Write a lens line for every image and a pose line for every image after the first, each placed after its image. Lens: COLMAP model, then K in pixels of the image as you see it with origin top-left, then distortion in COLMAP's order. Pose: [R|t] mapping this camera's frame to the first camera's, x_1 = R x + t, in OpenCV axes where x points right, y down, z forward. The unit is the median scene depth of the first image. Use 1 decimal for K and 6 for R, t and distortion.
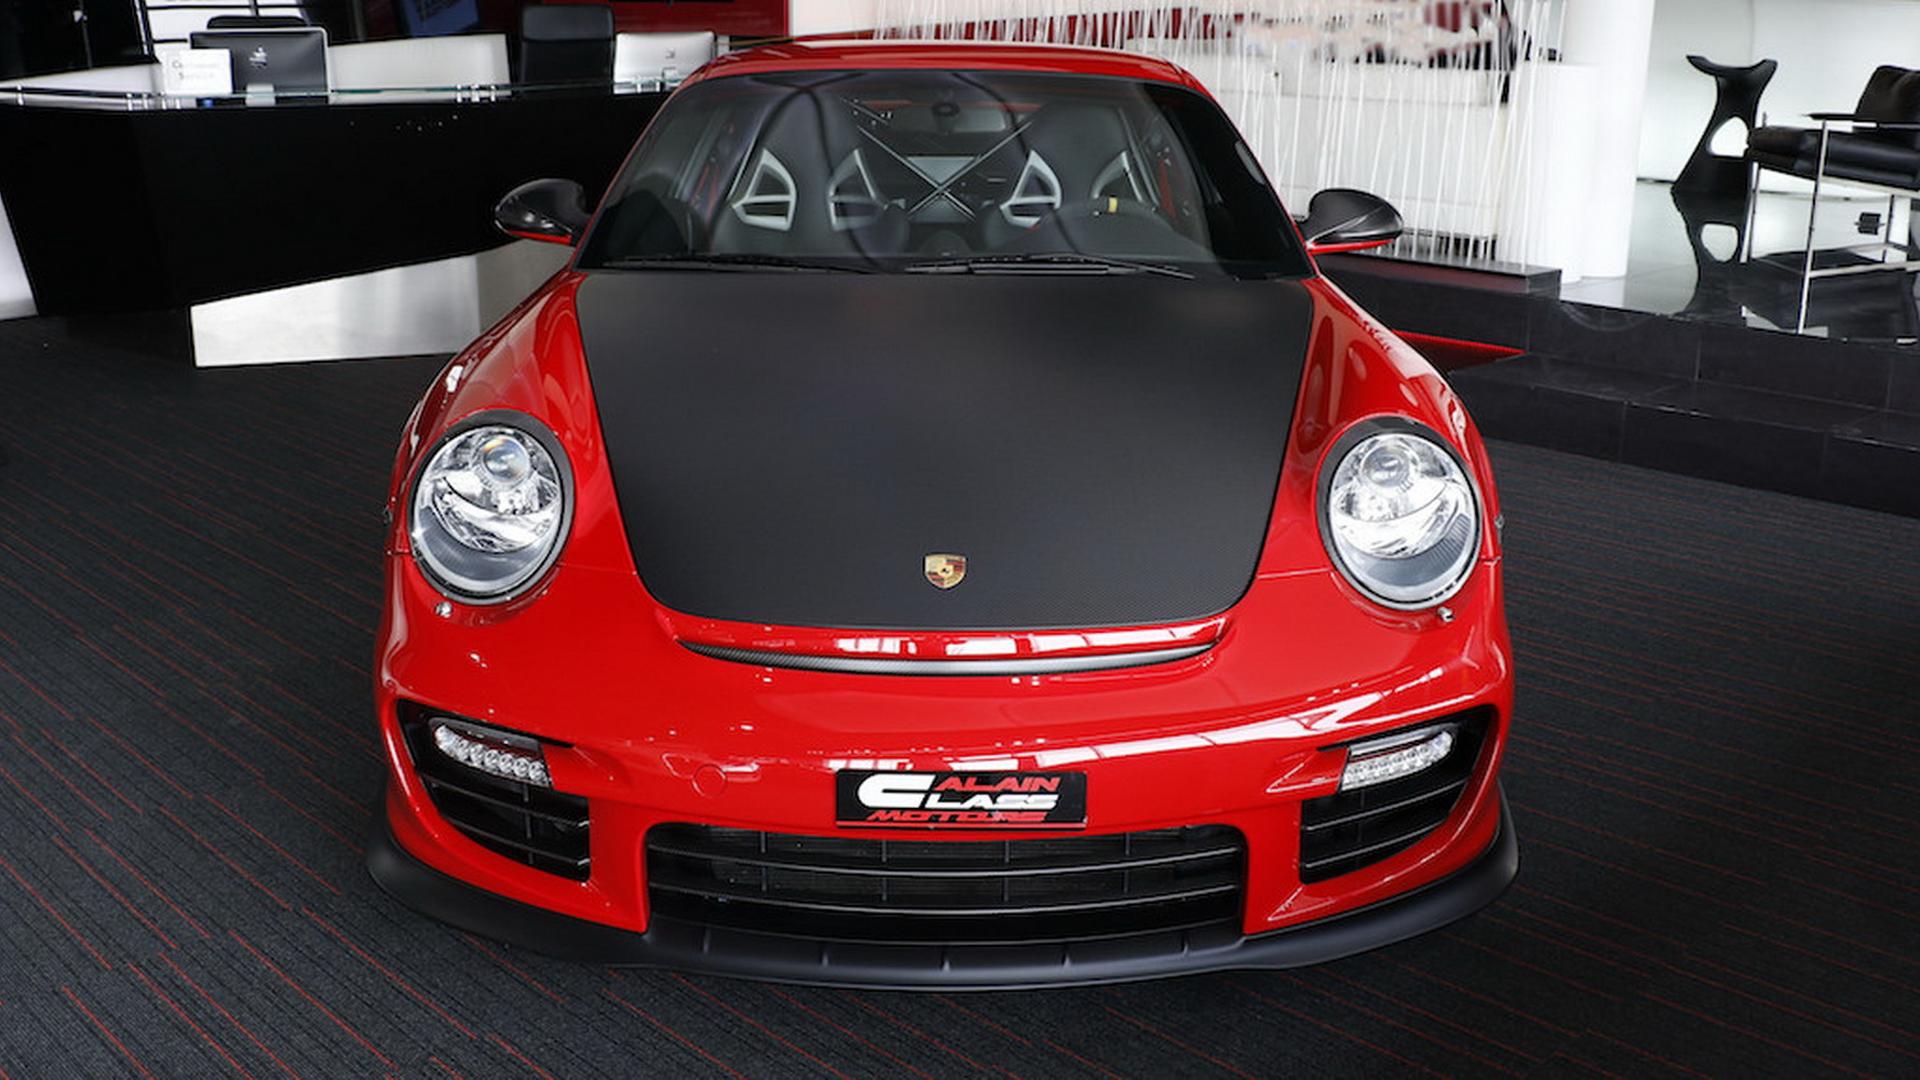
lens RADIAL K [[1651.4, 0, 960.0], [0, 1651.4, 540.0], [0, 0, 1]] dist [-0.115218, 0.006868]
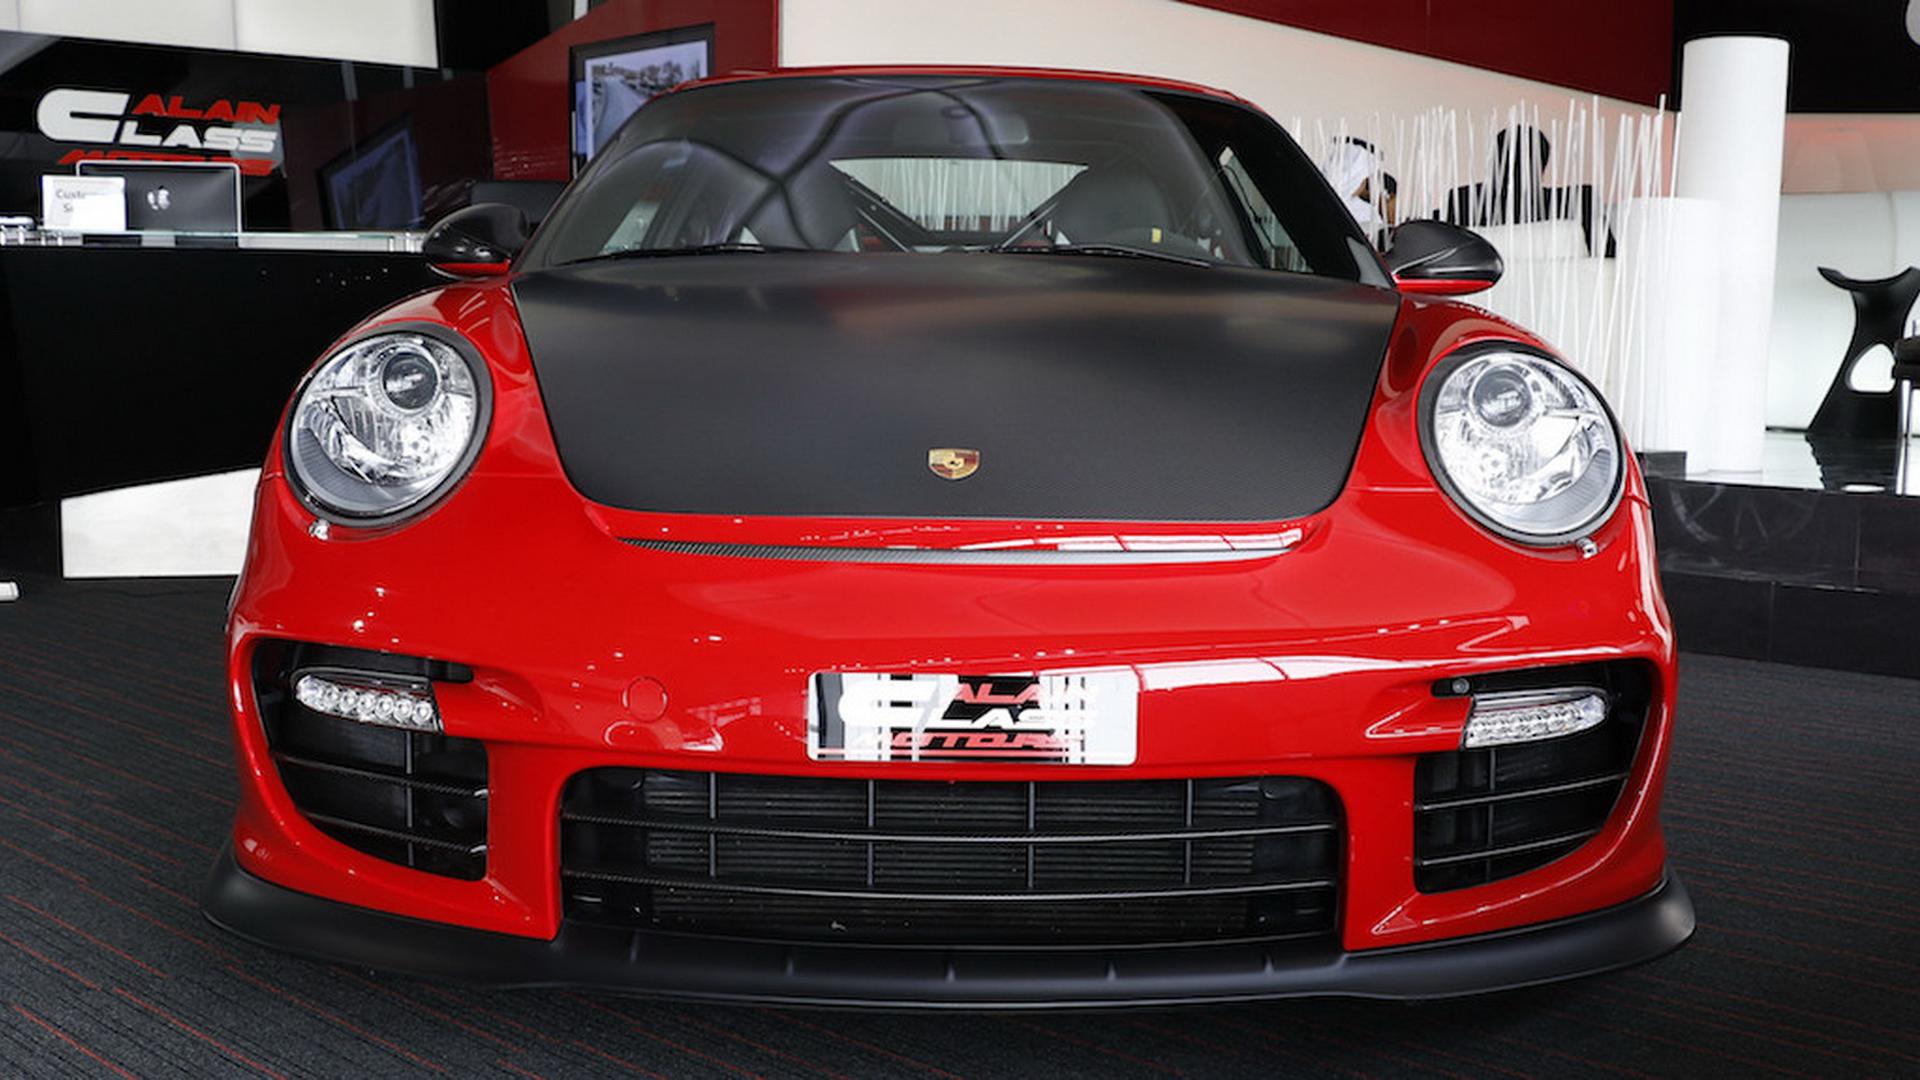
lens RADIAL K [[1942.2, 0, 960.0], [0, 1942.2, 540.0], [0, 0, 1]] dist [-0.092748, 0.028709]
pose [[0.999955, 0.006824, -0.006621, 0.000468], [-0.007880, 0.984482, -0.175310, 0.206850], [0.005322, 0.175354, 0.984491, 0.084141]]
